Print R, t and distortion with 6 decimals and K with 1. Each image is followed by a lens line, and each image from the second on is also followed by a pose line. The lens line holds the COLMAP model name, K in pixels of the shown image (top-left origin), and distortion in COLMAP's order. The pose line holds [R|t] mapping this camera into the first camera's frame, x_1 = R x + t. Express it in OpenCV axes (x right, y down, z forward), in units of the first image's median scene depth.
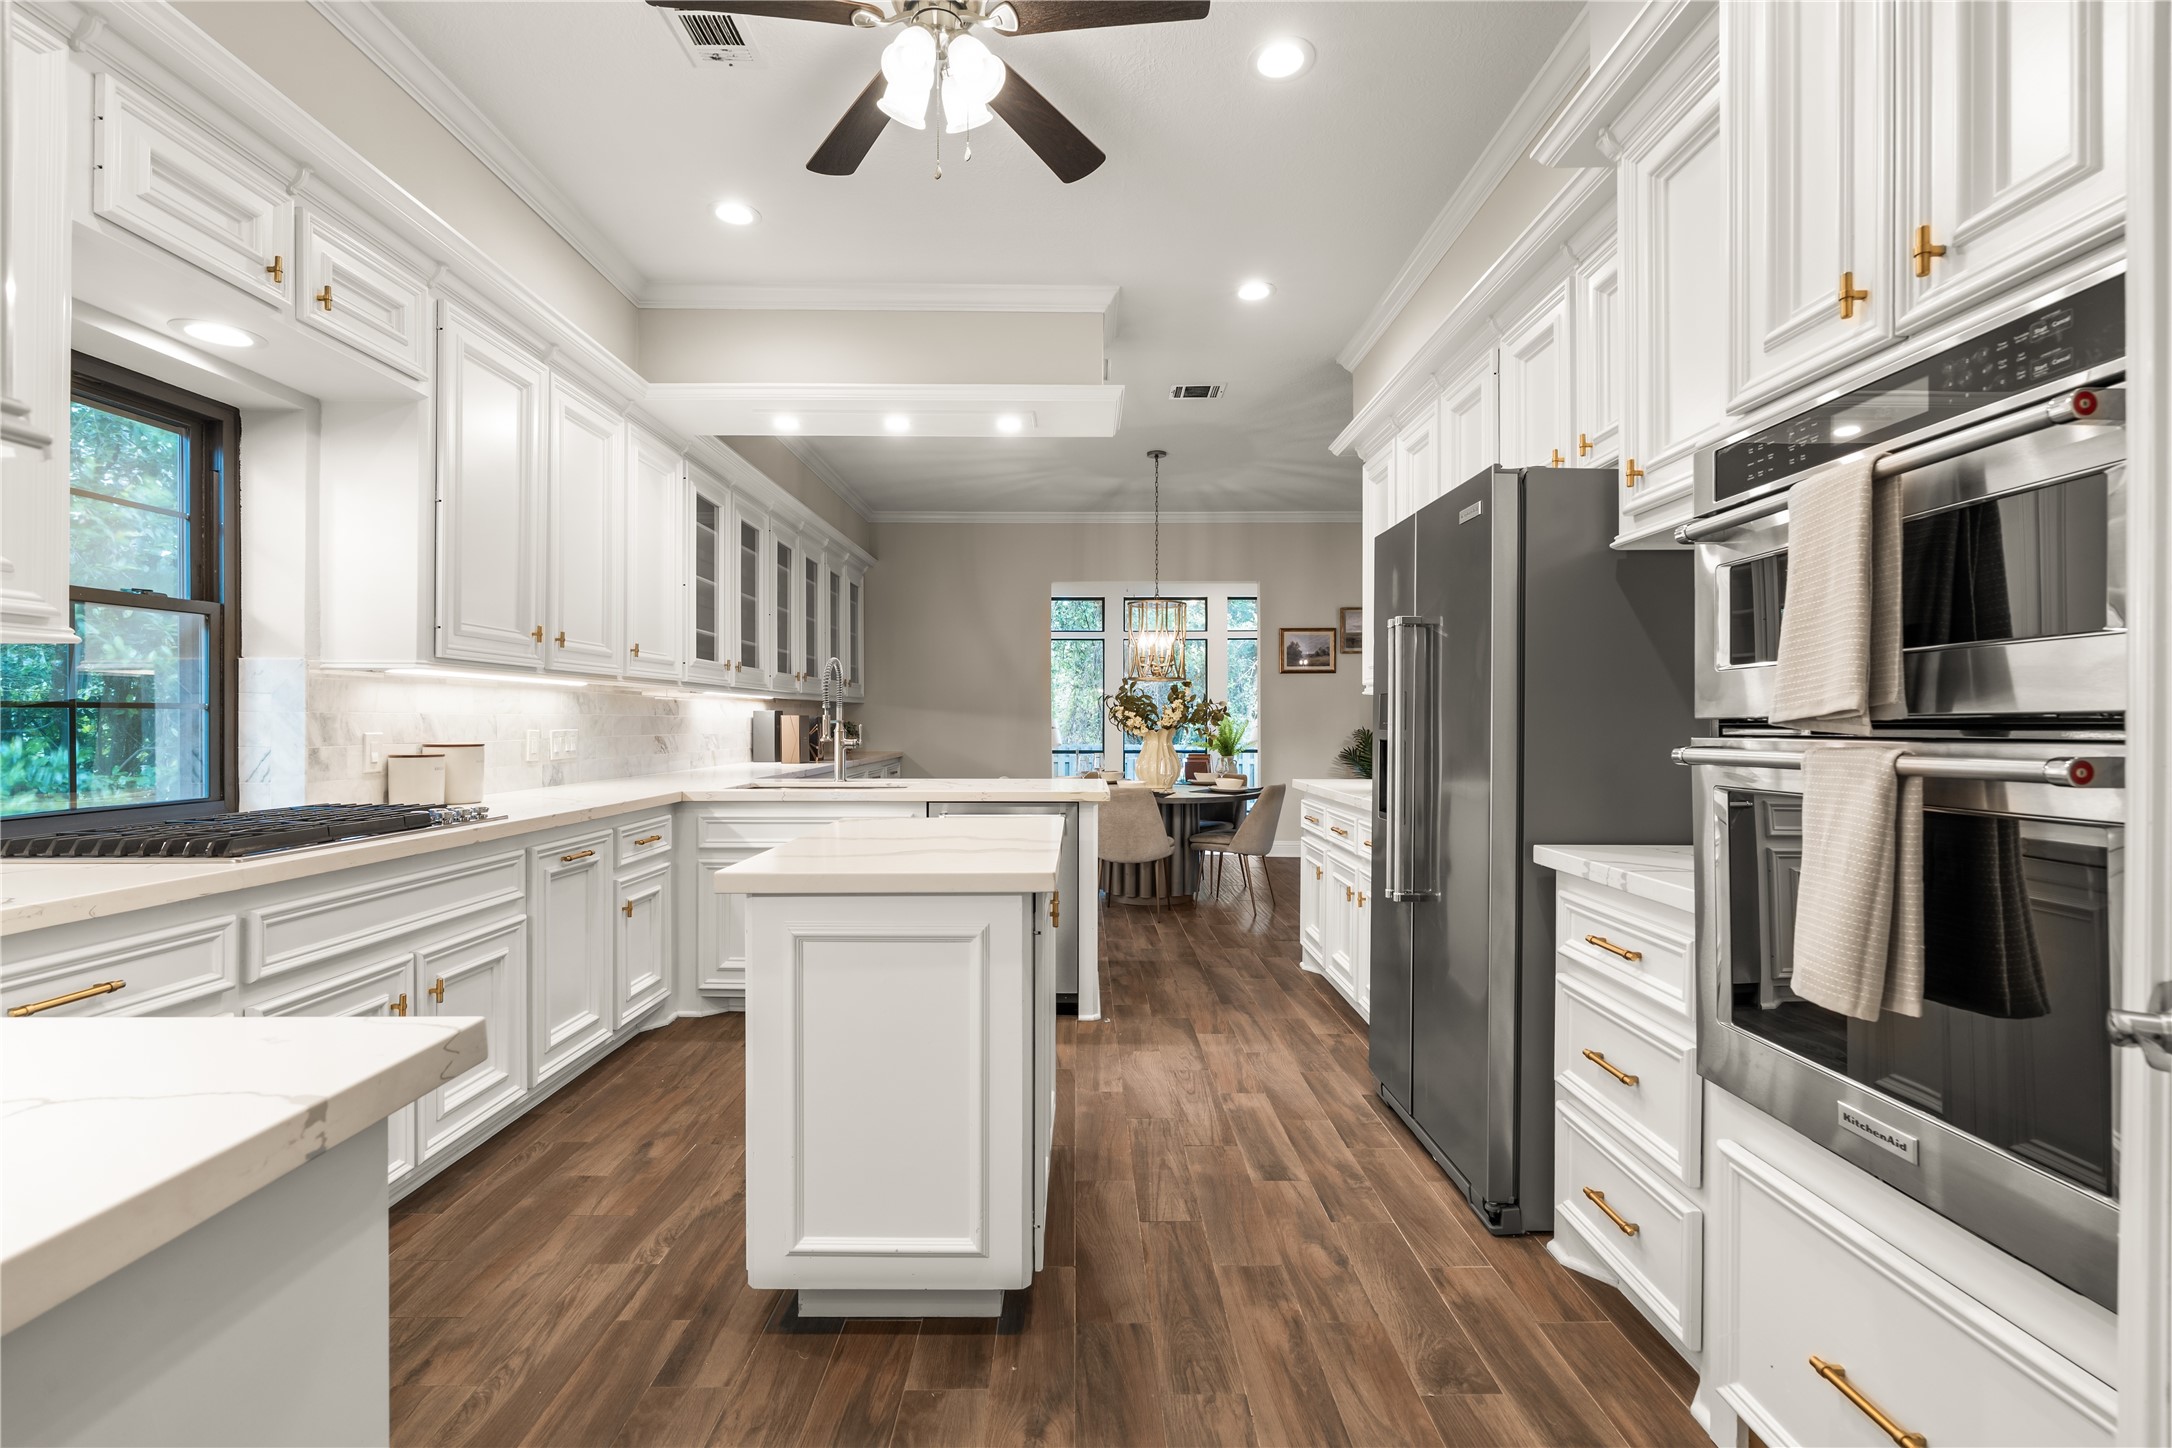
lens RADIAL K [[964.8, 0, 1080.4], [0, 964.8, 718.6], [0, 0, 1]] dist [-0.000986, 0.000730]
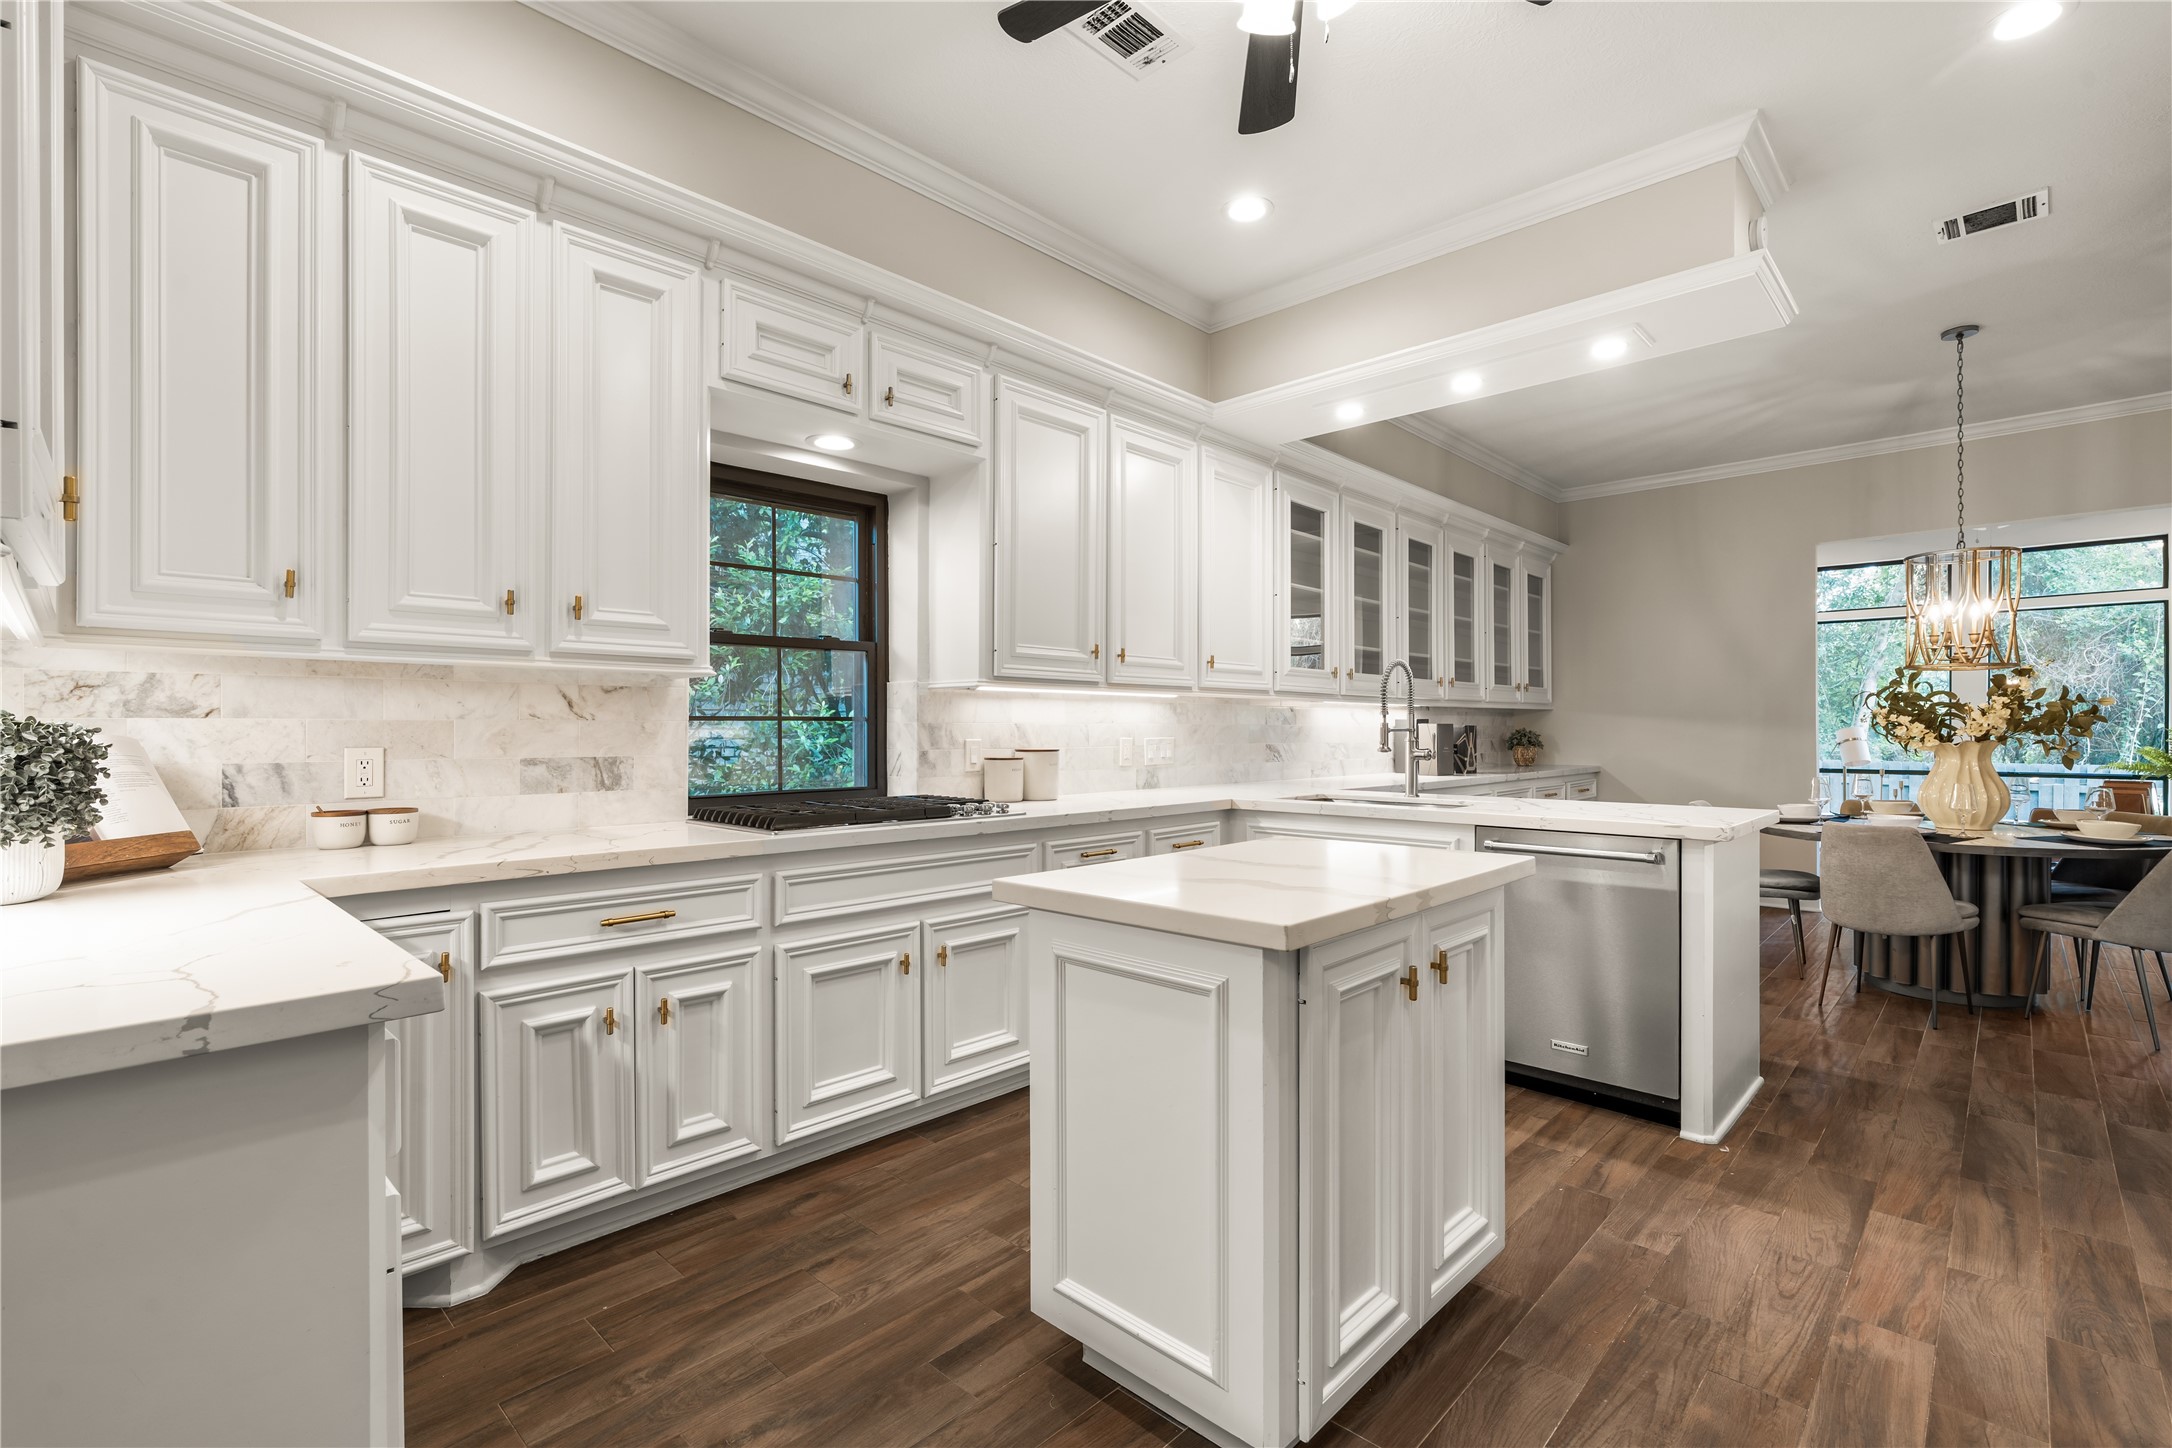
lens RADIAL K [[971.9, 0, 1098.1], [0, 971.9, 729.2], [0, 0, 1]] dist [-0.002374, 0.000950]
pose [[0.724317, -0.002147, -0.689464, 0.216632], [0.002583, 0.999997, -0.000401, 0.002609], [0.689462, -0.001490, 0.724320, 0.188911]]
